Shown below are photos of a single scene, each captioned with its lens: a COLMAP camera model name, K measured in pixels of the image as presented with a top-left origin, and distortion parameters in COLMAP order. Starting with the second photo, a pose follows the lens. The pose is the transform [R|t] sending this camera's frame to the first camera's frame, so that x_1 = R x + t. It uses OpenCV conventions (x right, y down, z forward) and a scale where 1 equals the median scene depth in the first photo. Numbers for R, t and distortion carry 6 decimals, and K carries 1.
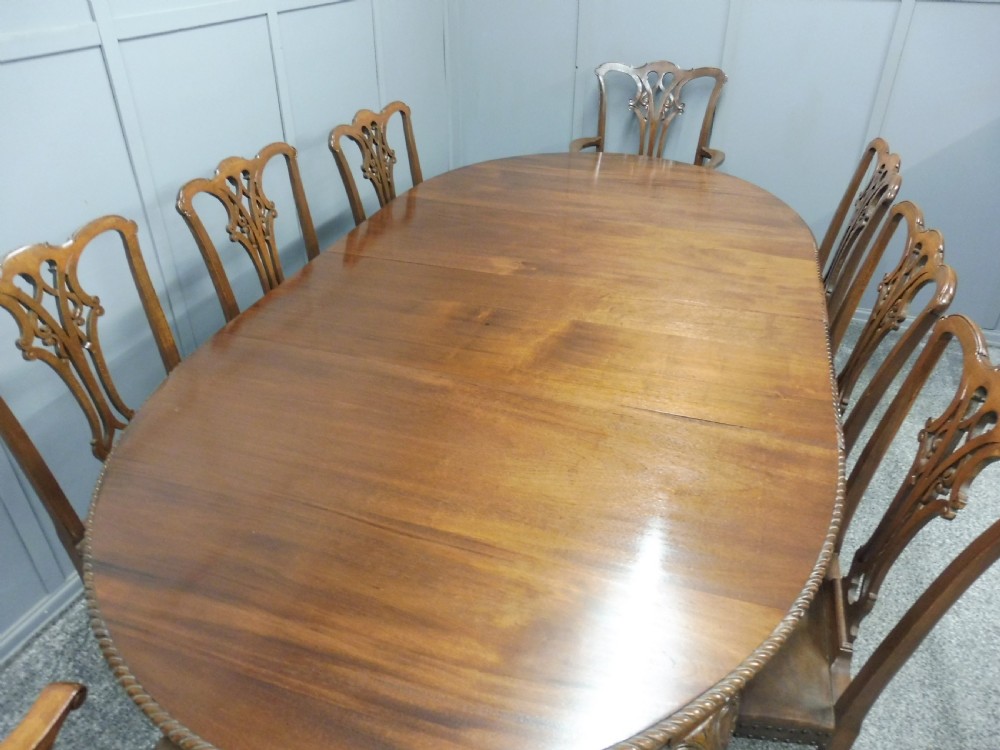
lens RADIAL K [[730.0, 0, 508.7], [0, 730.0, 373.2], [0, 0, 1]] dist [-0.077615, 0.052349]
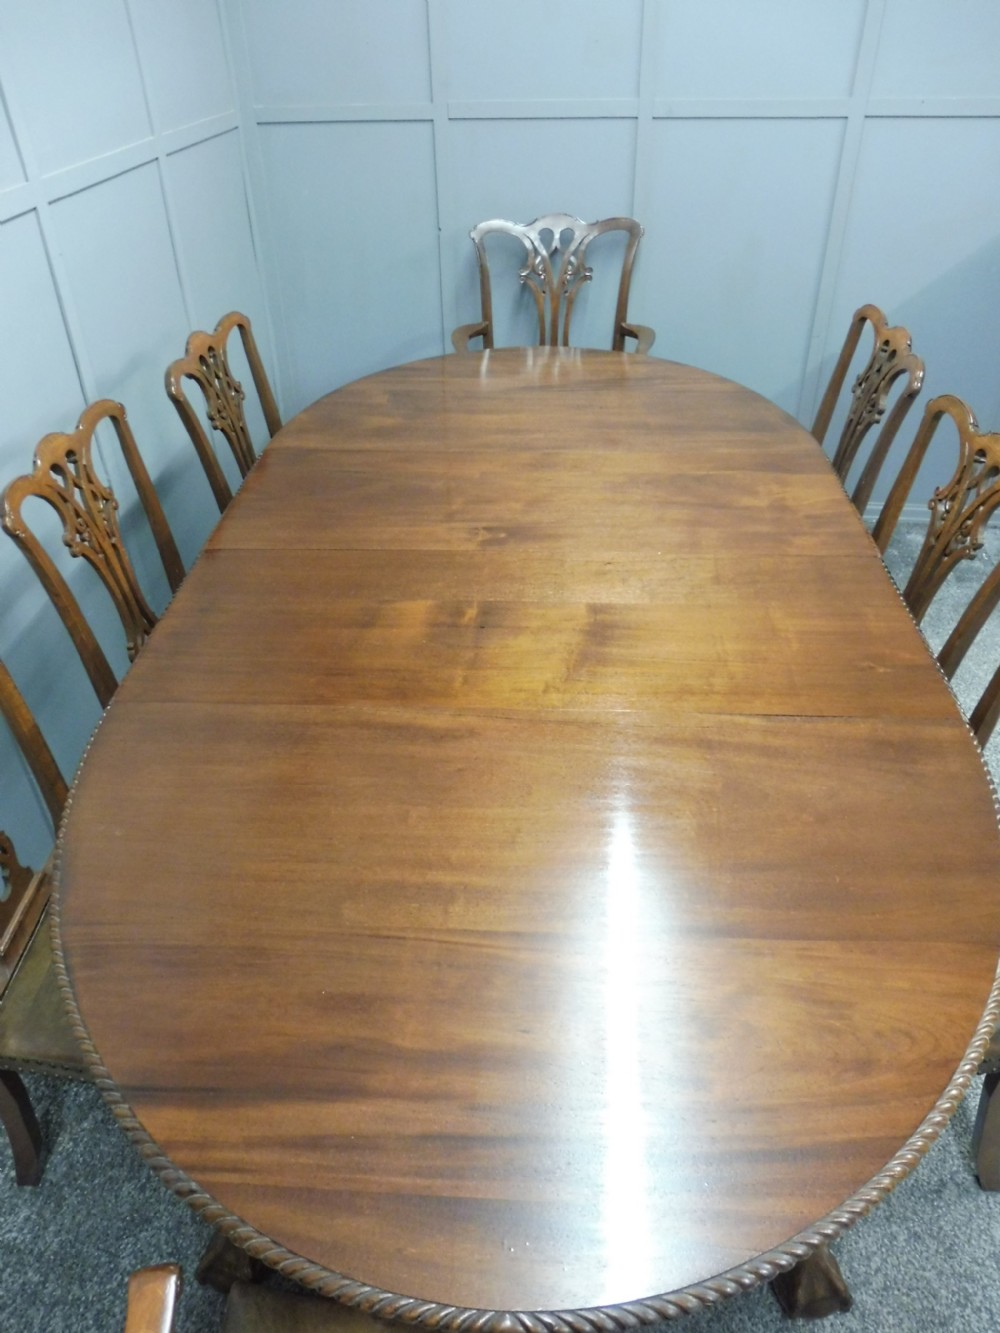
lens RADIAL K [[973.1, 0, 493.7], [0, 973.1, 660.0], [0, 0, 1]] dist [-0.077615, 0.052349]
pose [[0.968844, -0.165081, 0.184635, -0.176577], [0.153760, 0.985323, 0.074138, -0.090098], [-0.194164, -0.043438, 0.980007, 0.011470]]
